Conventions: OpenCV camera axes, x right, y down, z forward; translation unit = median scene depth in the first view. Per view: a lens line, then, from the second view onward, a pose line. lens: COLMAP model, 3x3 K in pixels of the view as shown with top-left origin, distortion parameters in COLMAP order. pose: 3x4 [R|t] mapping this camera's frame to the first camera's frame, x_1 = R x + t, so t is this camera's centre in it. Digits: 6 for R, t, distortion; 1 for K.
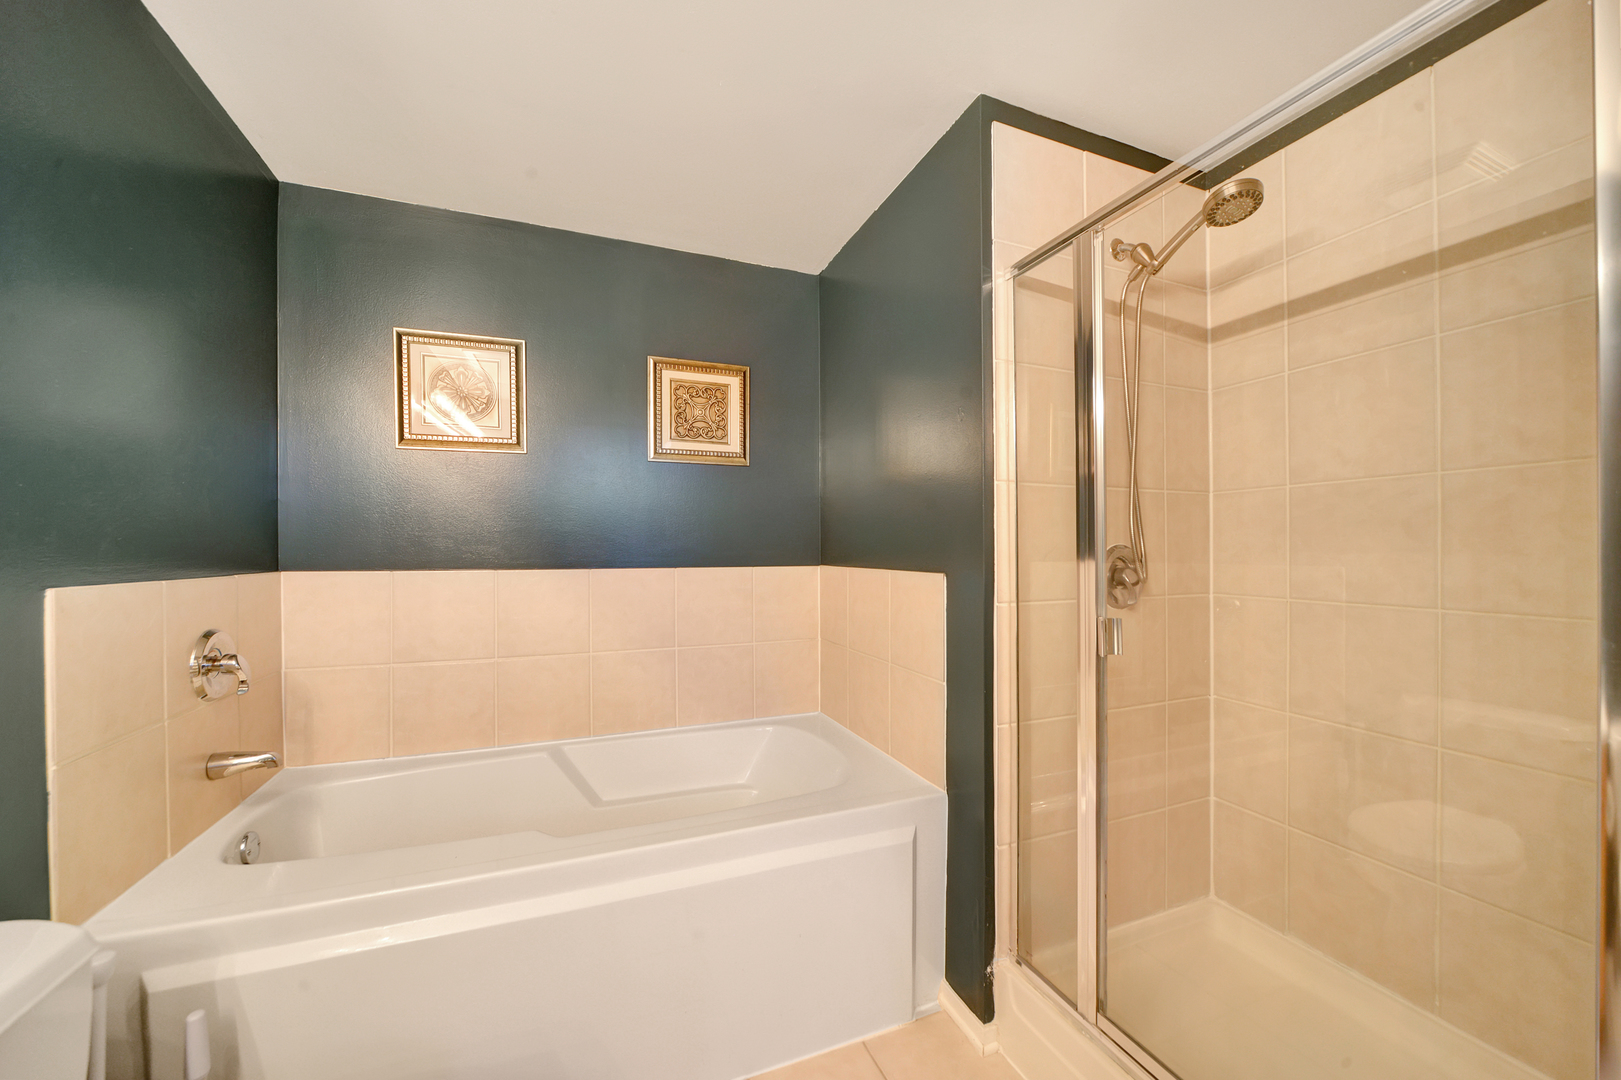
lens RADIAL K [[612.8, 0, 817.9], [0, 612.8, 550.3], [0, 0, 1]] dist [-0.005013, -0.000082]
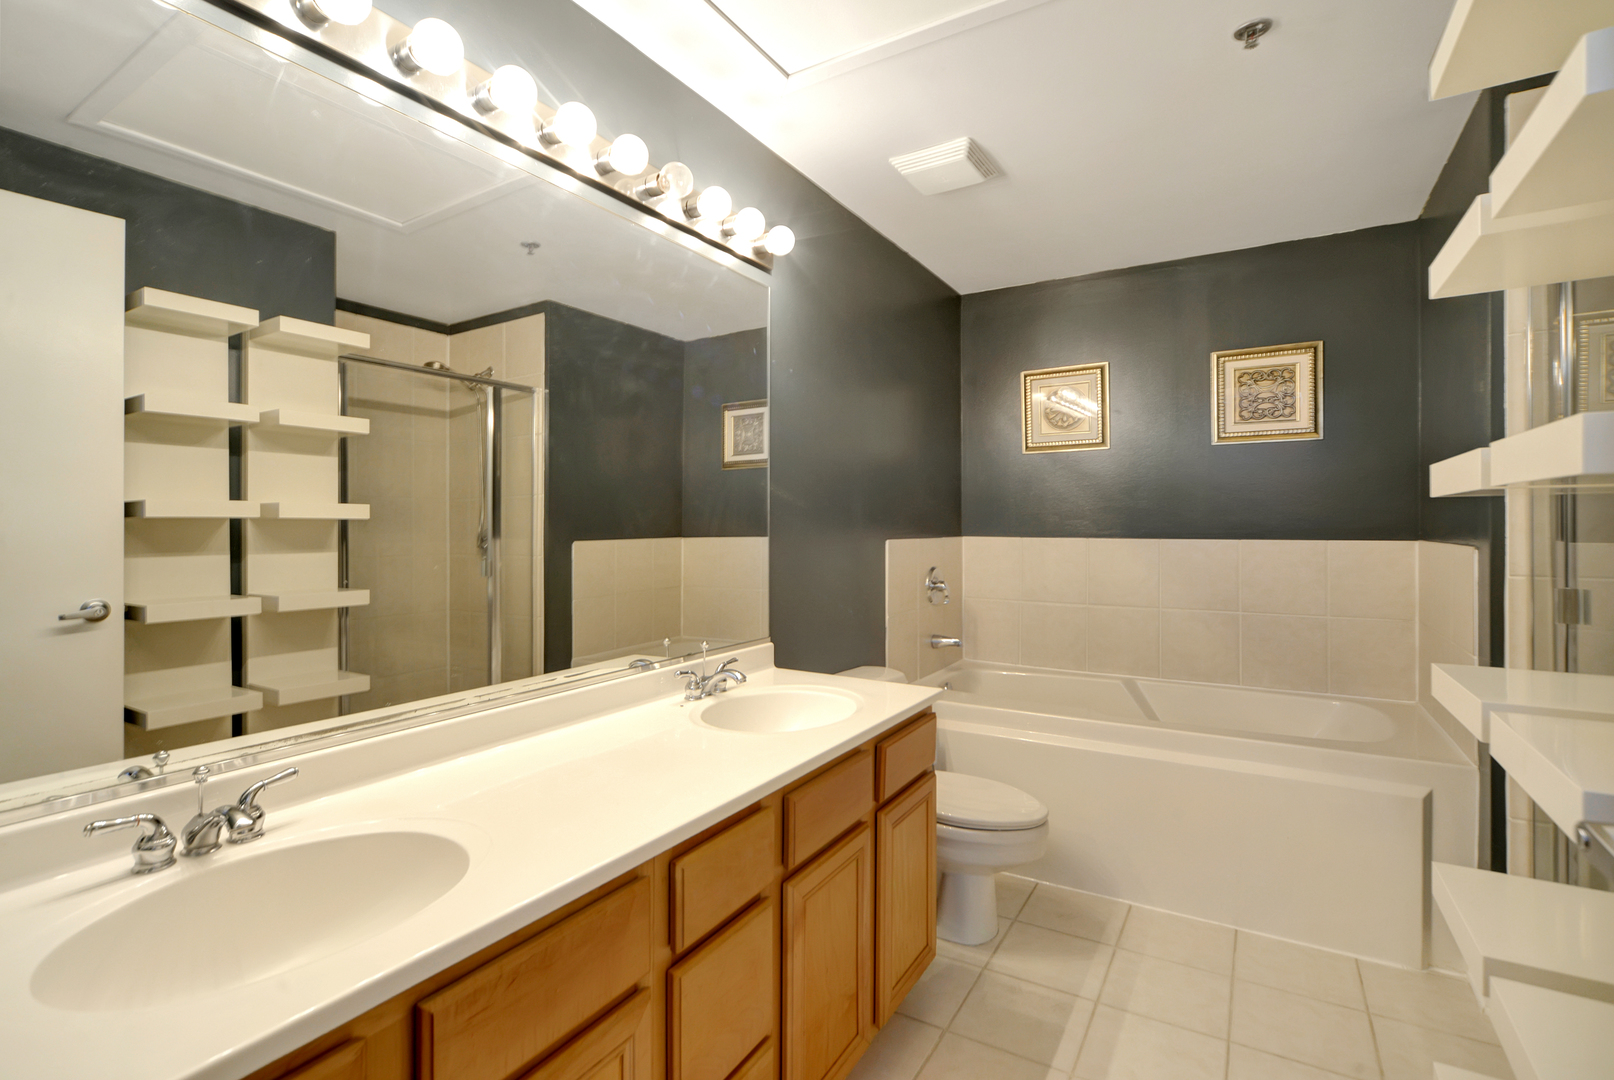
lens RADIAL K [[749.6, 0, 807.6], [0, 749.6, 530.0], [0, 0, 1]] dist [-0.002935, 0.000084]
pose [[0.601169, 0.006015, -0.799099, 0.383632], [0.001025, 0.999965, 0.008298, -0.000648], [0.799121, -0.005807, 0.601142, -0.435713]]
